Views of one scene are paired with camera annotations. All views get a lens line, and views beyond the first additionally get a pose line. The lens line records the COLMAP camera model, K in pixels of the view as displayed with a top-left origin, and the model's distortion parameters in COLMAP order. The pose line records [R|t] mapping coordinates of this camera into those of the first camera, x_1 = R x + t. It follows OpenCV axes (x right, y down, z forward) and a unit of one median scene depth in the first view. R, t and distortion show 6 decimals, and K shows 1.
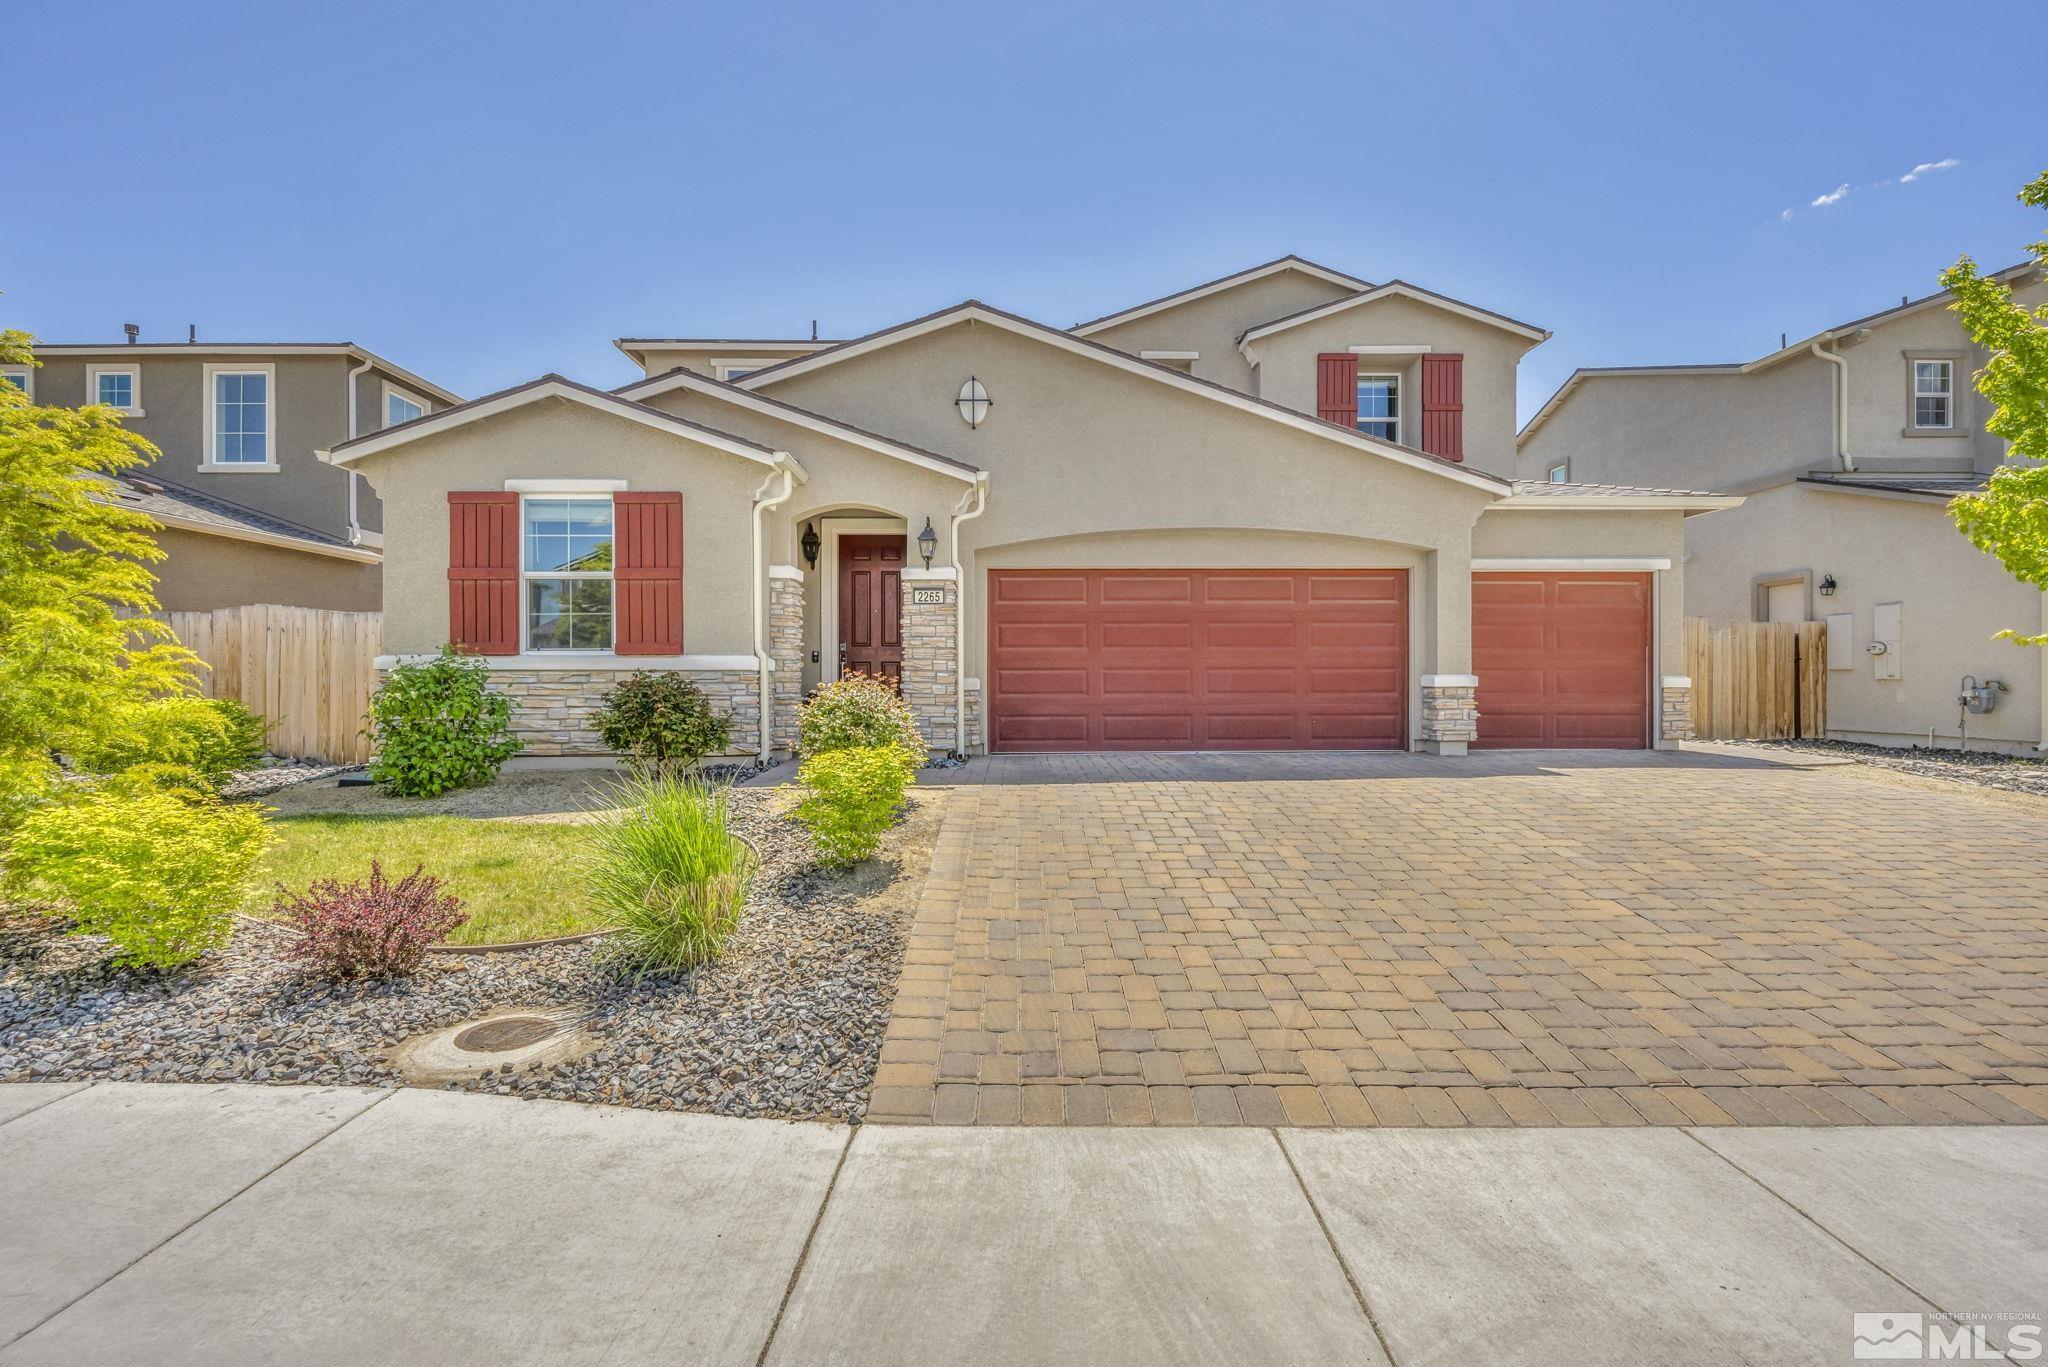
lens RADIAL K [[828.4, 0, 1031.2], [0, 828.4, 676.9], [0, 0, 1]] dist [0.000419, 0.000170]
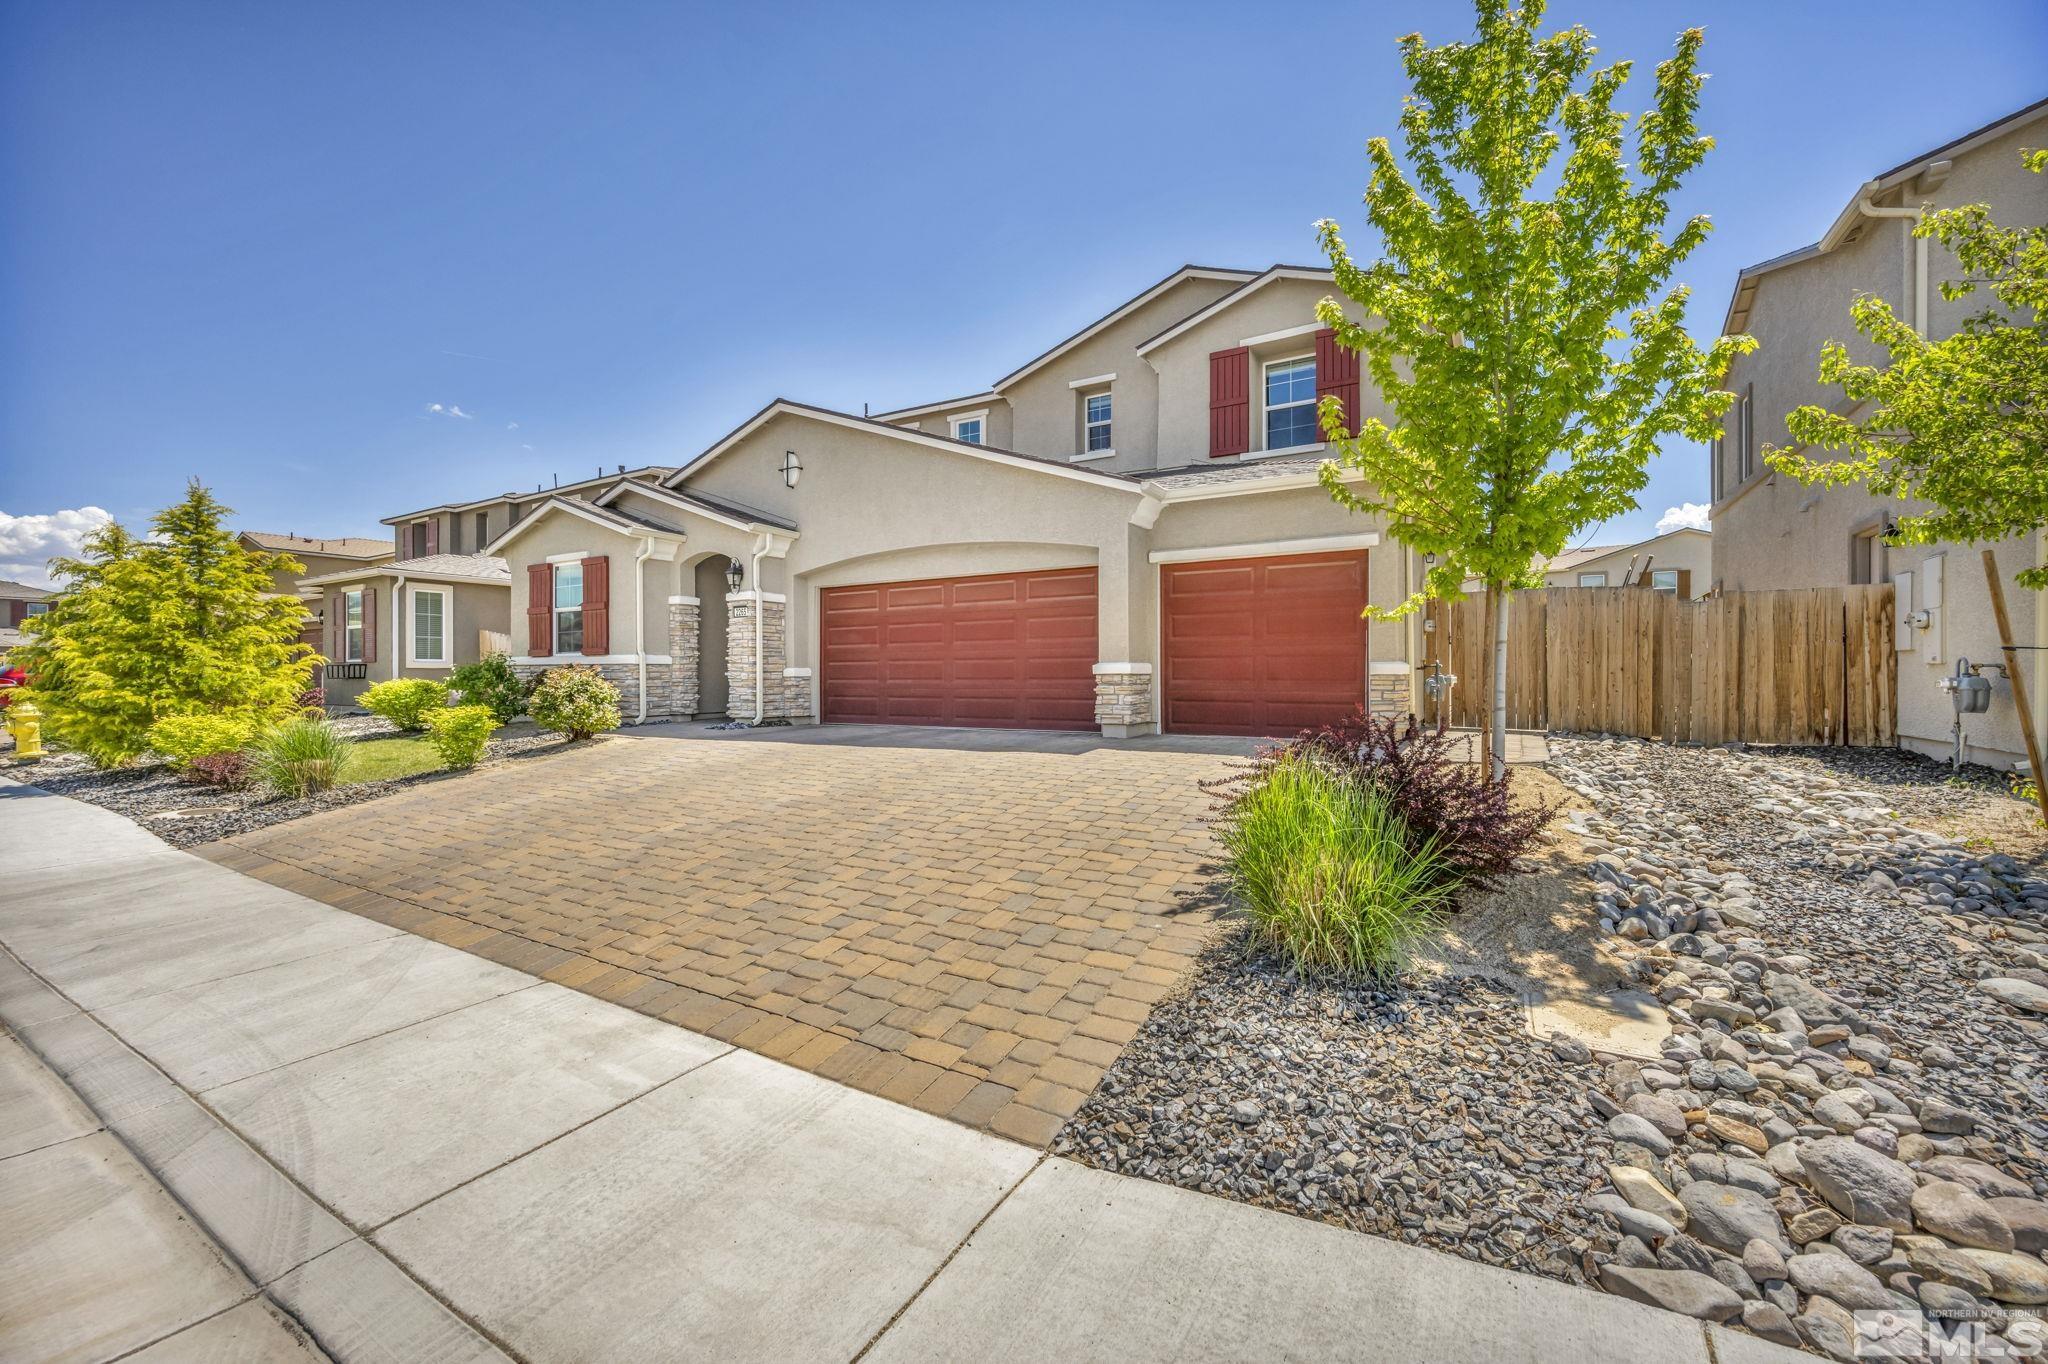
lens RADIAL K [[760.9, 0, 1024.0], [0, 760.9, 682.0], [0, 0, 1]] dist [0.000449, 0.000180]
pose [[0.869734, 0.003665, -0.493508, 0.853393], [0.004334, 0.999877, 0.015064, 0.006842], [0.493502, -0.015241, 0.869611, 0.071885]]
